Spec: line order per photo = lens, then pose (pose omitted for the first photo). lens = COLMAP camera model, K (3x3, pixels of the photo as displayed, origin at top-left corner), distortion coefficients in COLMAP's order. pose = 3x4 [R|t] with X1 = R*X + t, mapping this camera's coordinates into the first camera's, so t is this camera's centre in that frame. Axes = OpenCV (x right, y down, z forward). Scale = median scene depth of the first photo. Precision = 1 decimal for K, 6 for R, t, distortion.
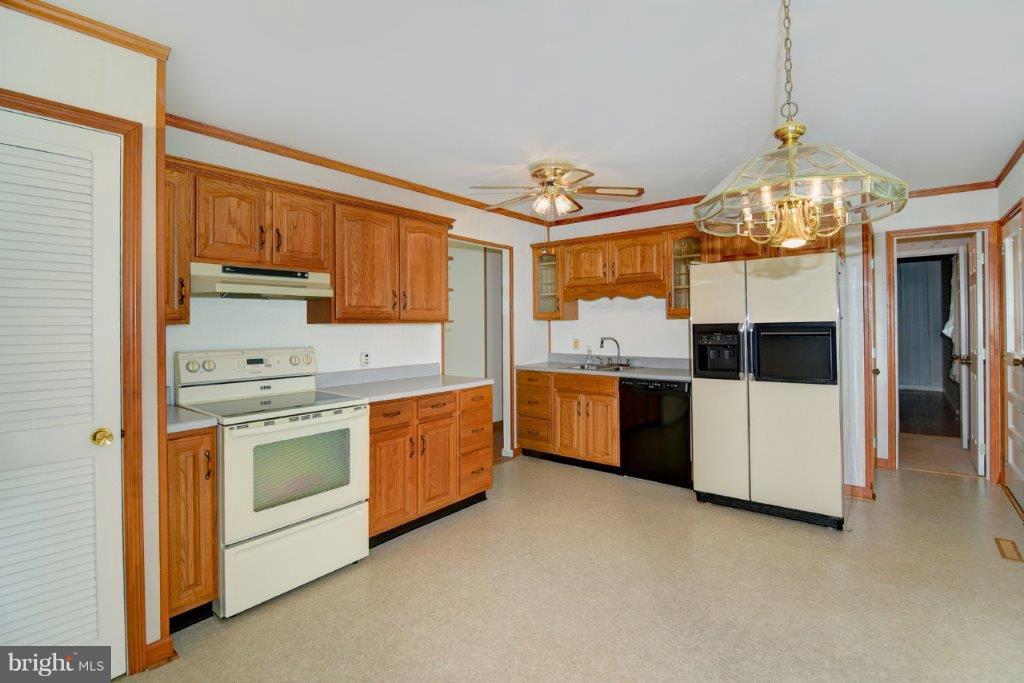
lens RADIAL K [[483.7, 0, 511.9], [0, 483.7, 321.4], [0, 0, 1]] dist [-0.001701, -0.000695]
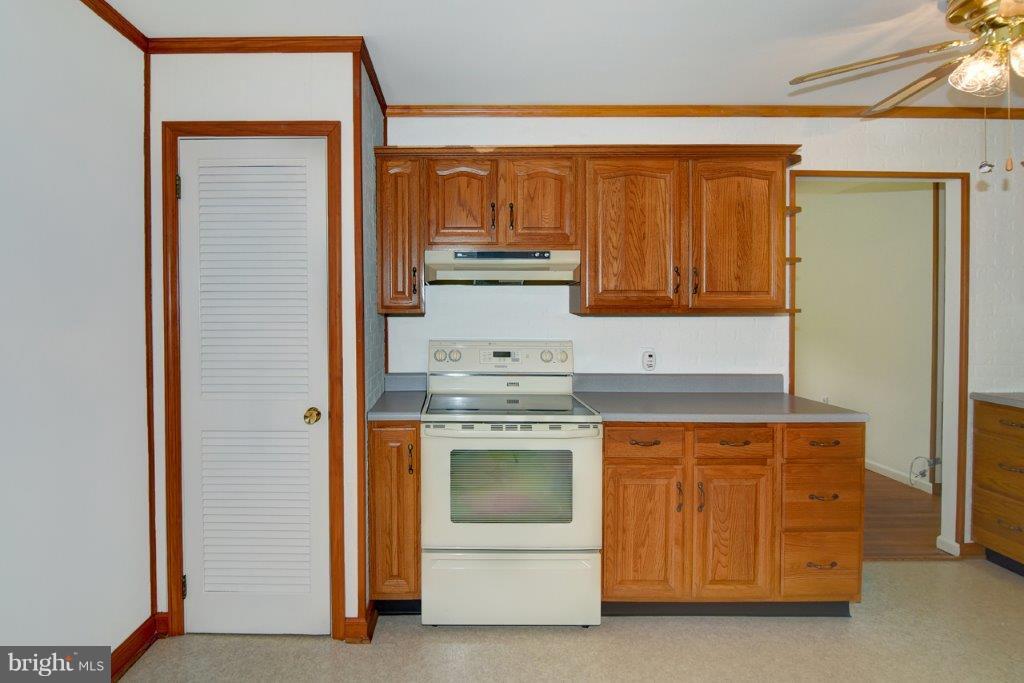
lens RADIAL K [[518.8, 0, 511.7], [0, 518.8, 317.0], [0, 0, 1]] dist [0.001816, -0.008215]
pose [[0.620504, 0.020496, -0.783936, 0.229846], [-0.001609, 0.999690, 0.024863, -0.010676], [0.784202, -0.014166, 0.620344, 0.390984]]
